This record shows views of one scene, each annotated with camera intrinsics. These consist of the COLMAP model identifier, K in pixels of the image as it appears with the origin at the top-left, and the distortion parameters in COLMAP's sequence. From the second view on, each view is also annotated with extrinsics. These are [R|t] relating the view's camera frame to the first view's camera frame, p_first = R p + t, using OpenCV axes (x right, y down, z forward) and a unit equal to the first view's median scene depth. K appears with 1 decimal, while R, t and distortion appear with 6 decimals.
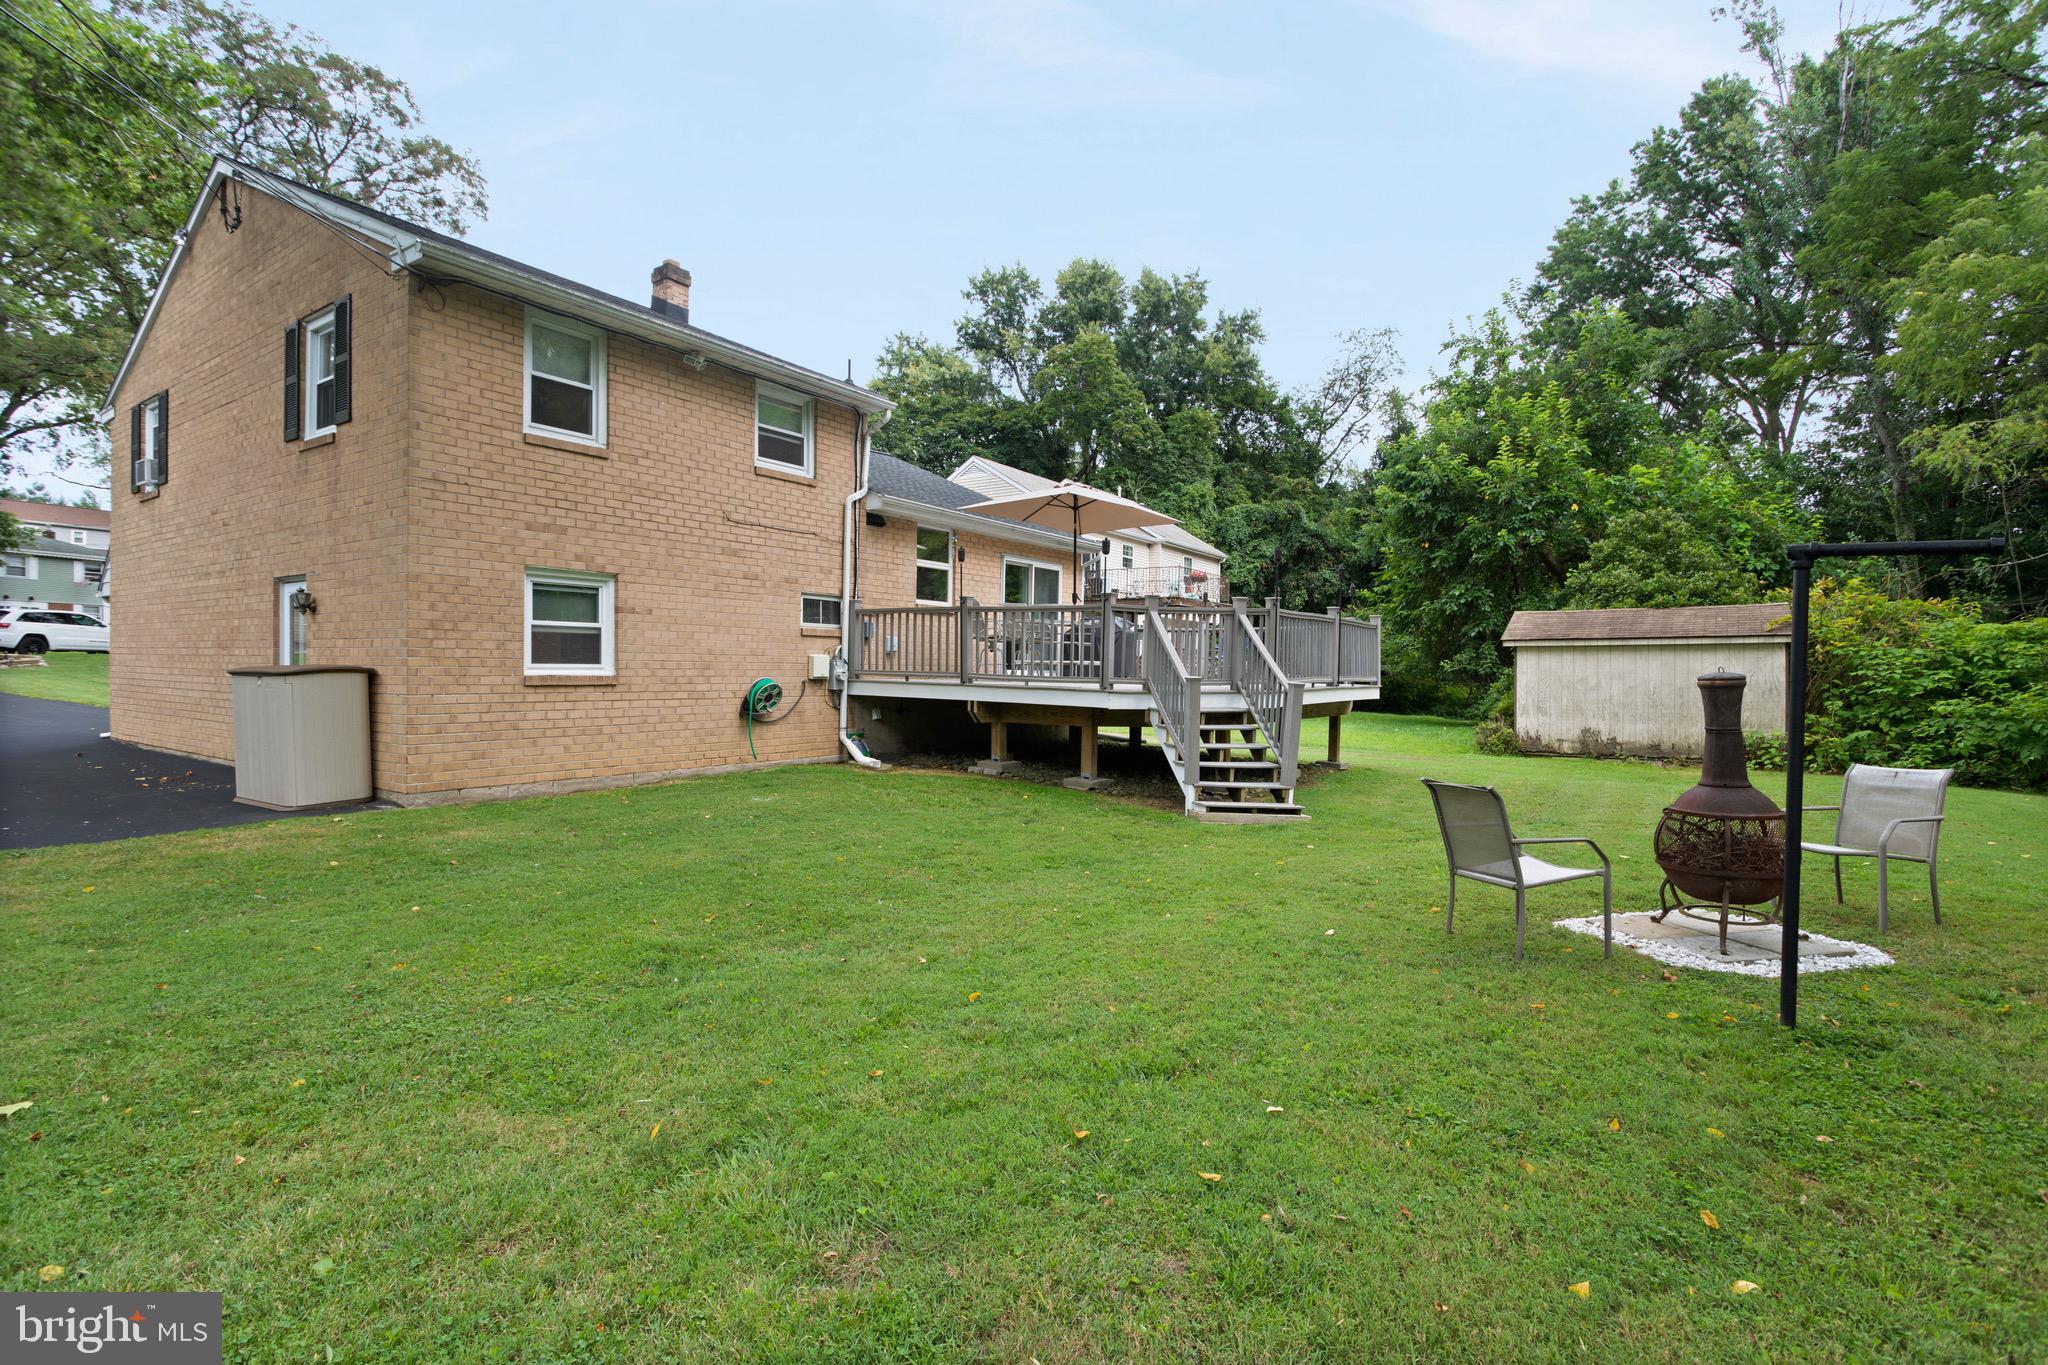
lens RADIAL K [[974.4, 0, 1024.0], [0, 974.4, 682.5], [0, 0, 1]] dist [0.002658, 0.001164]
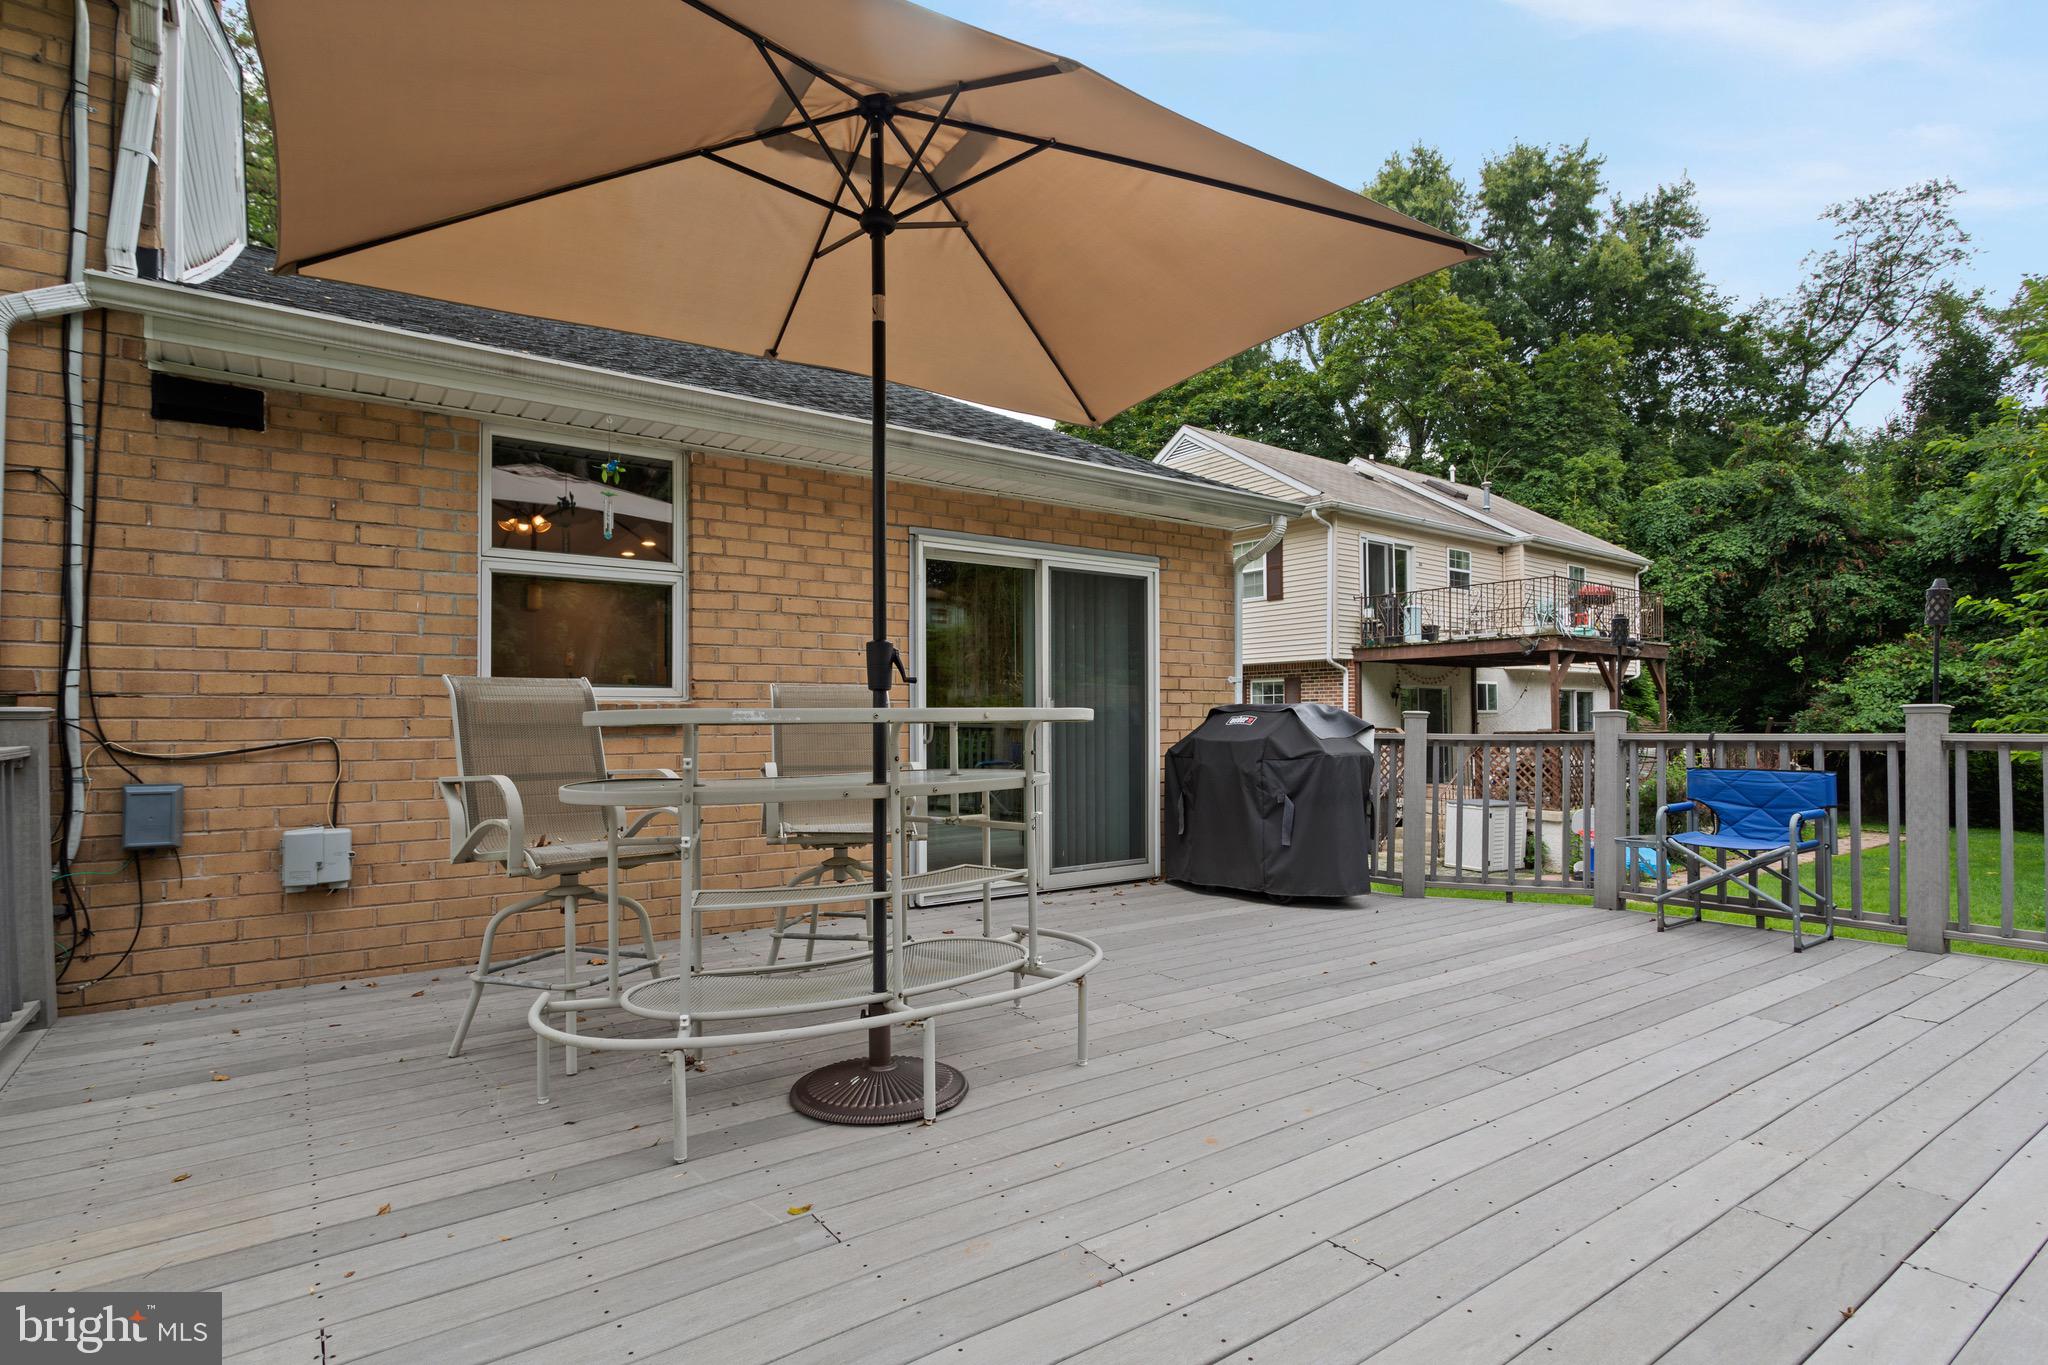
lens RADIAL K [[1017.5, 0, 1019.1], [0, 1017.5, 714.7], [0, 0, 1]] dist [0.000317, -0.001211]
pose [[0.941838, -0.020572, -0.335438, 0.046716], [0.012623, 0.999586, -0.025861, -0.023061], [0.335831, 0.020123, 0.941707, 0.261741]]
